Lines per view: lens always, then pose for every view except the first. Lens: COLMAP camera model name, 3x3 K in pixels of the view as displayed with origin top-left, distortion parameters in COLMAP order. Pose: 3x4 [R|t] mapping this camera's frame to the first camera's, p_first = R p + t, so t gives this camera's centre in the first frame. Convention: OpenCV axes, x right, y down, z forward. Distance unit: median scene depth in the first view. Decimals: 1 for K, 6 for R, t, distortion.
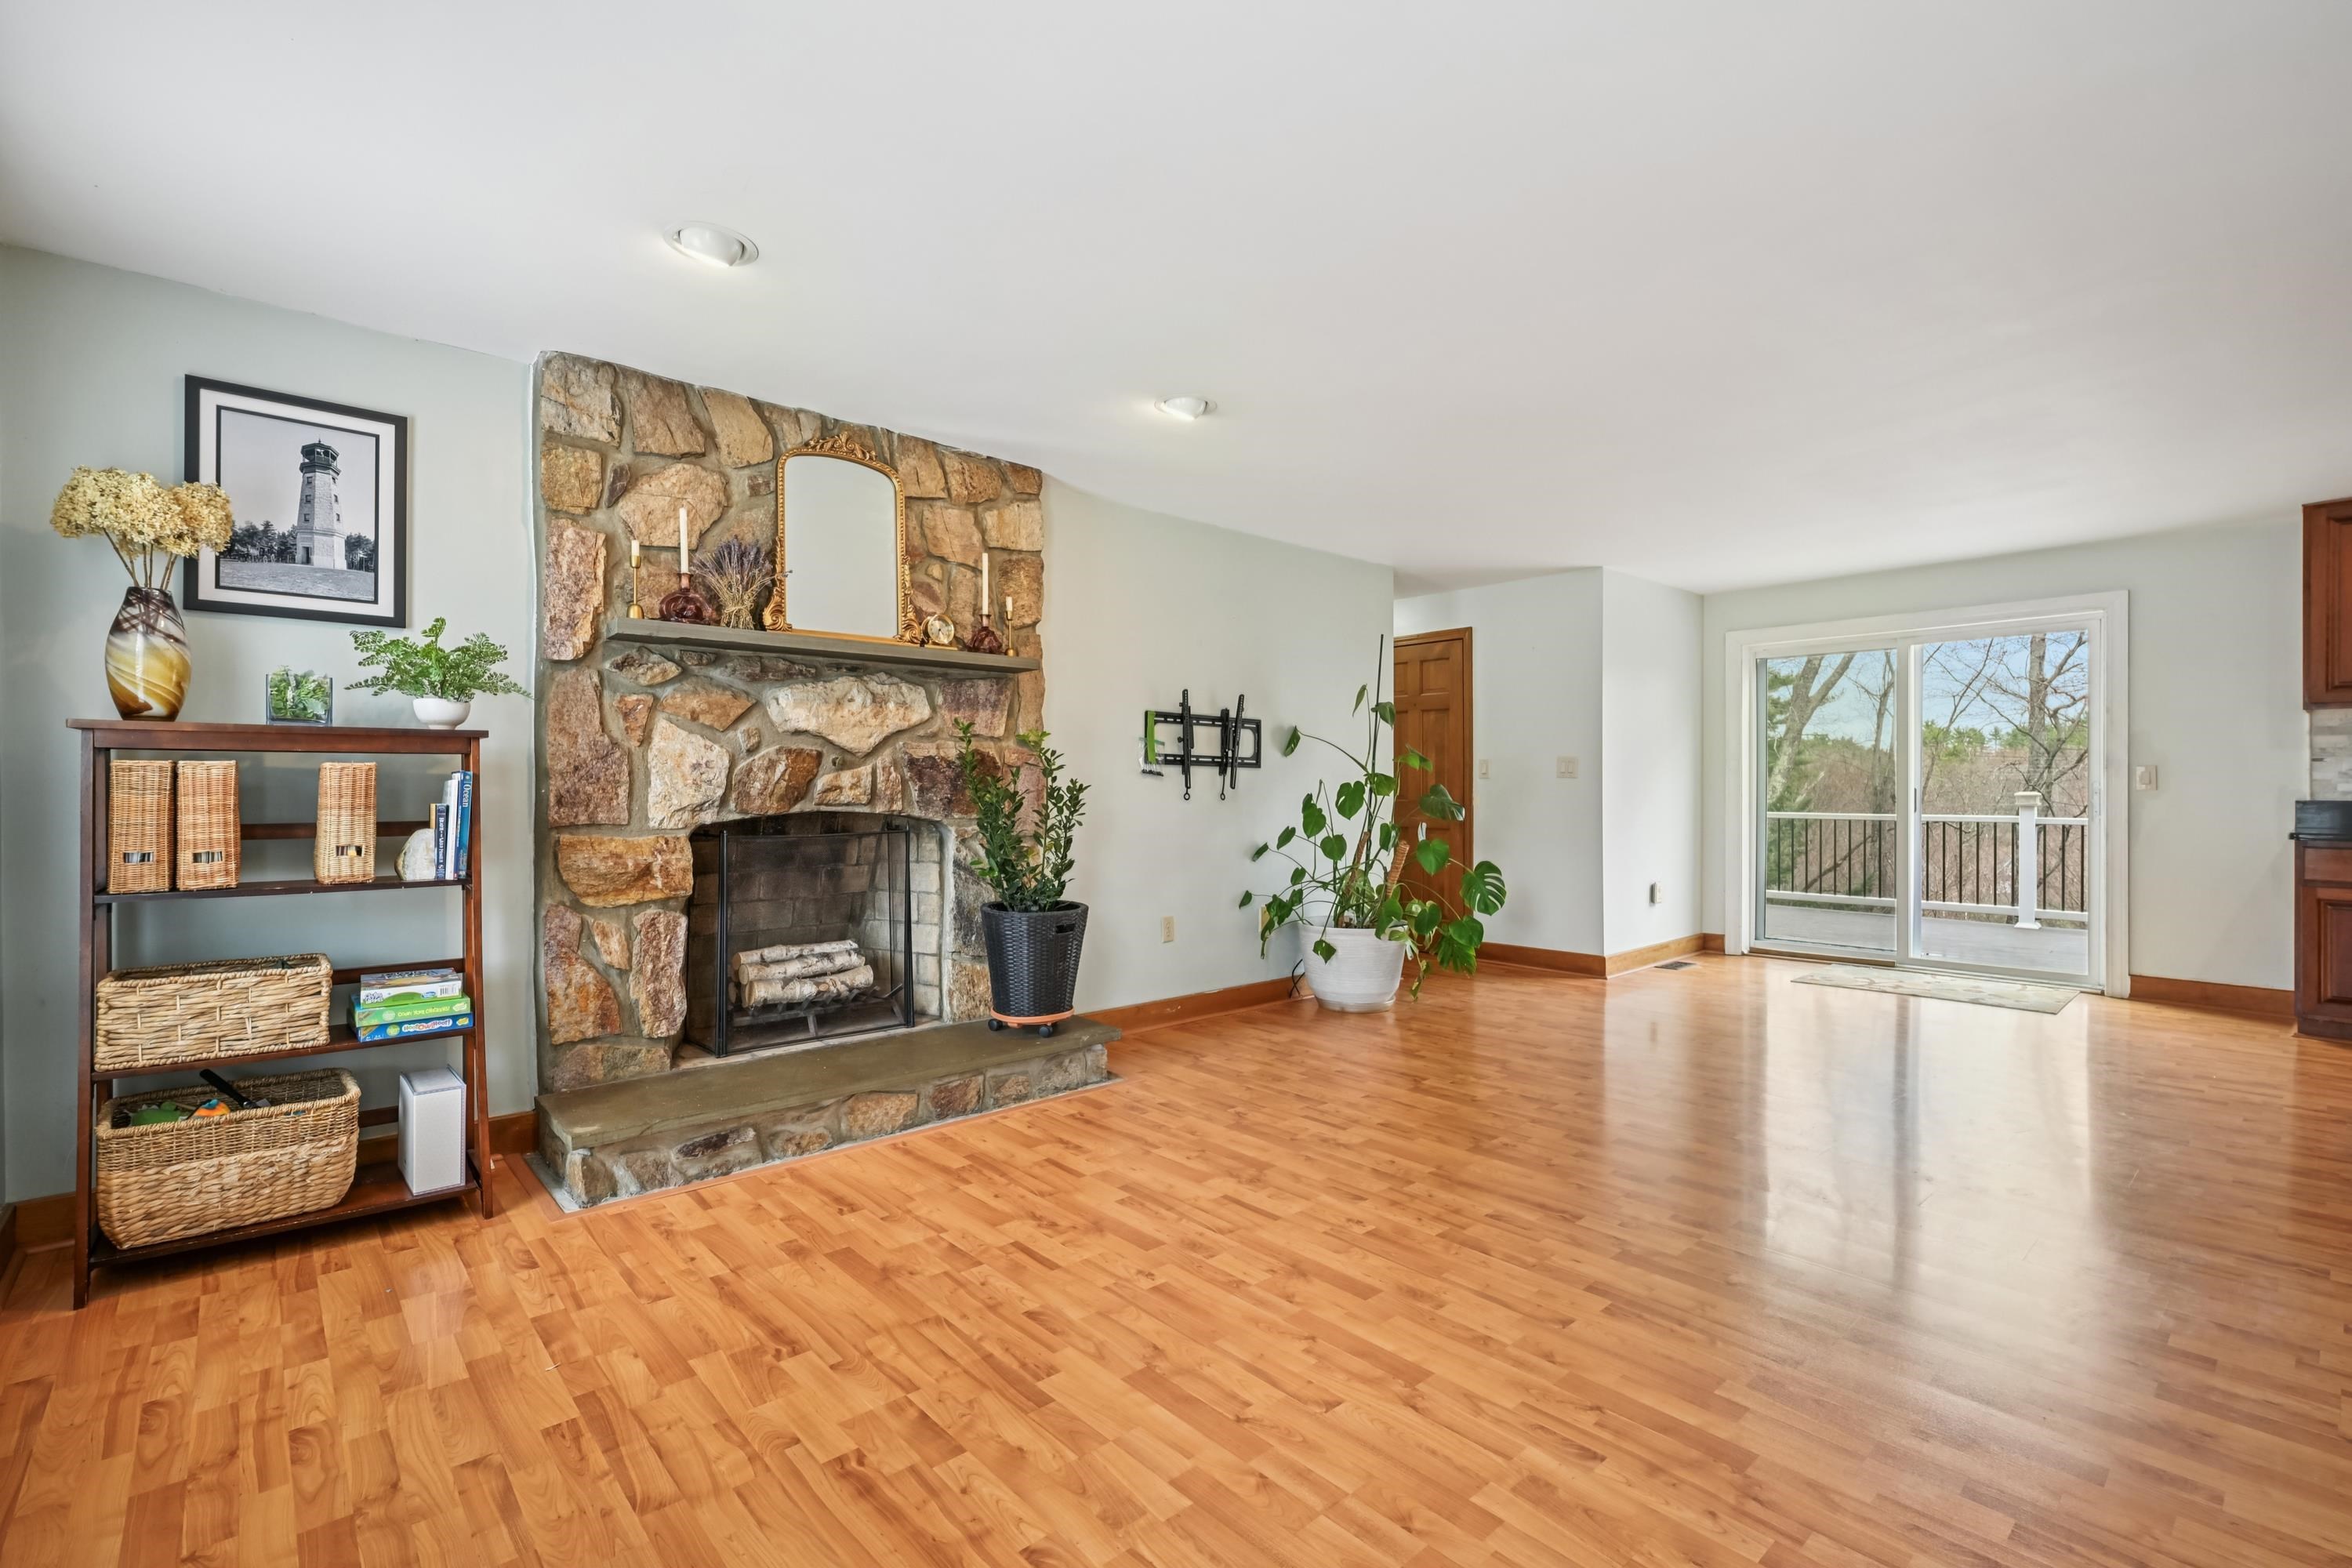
lens RADIAL K [[1056.4, 0, 1169.4], [0, 1056.4, 785.5], [0, 0, 1]] dist [-0.002776, -0.000099]
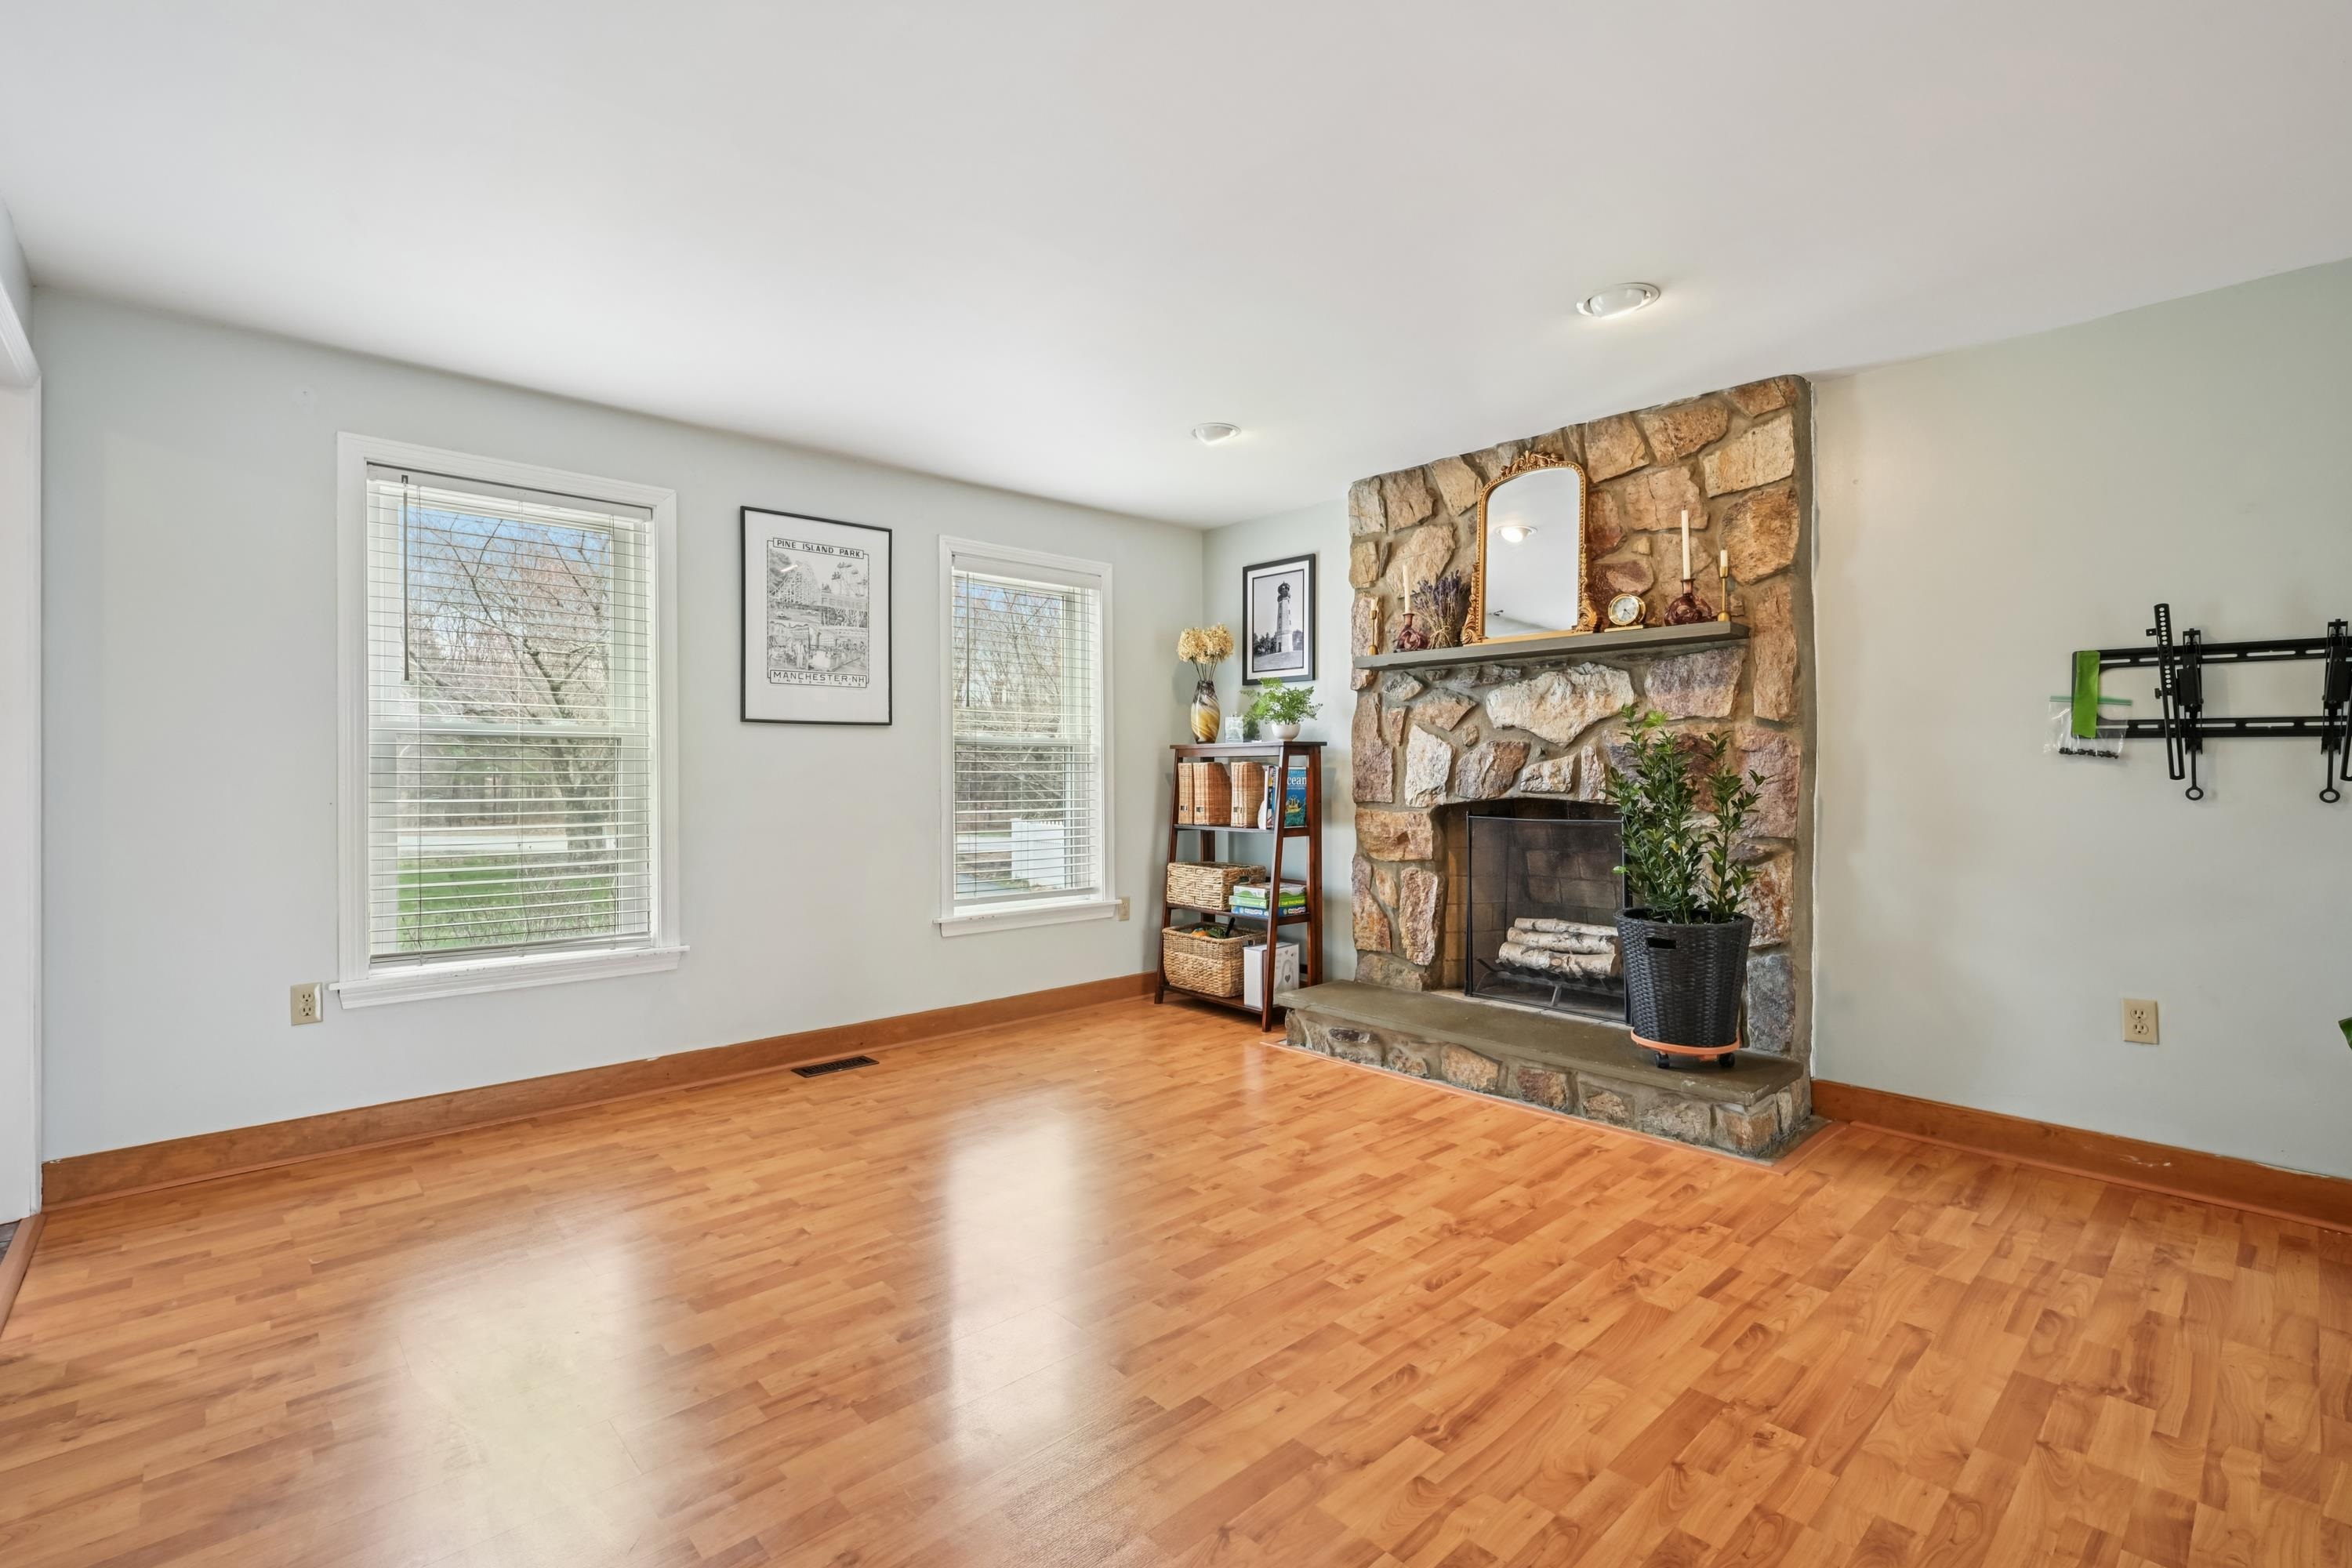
lens RADIAL K [[1063.1, 0, 1177.5], [0, 1063.1, 774.9], [0, 0, 1]] dist [-0.001626, -0.000147]
pose [[0.013069, 0.001118, -0.999914, 0.822127], [0.002324, 0.999997, 0.001148, -0.001738], [0.999912, -0.002339, 0.013067, 0.660518]]
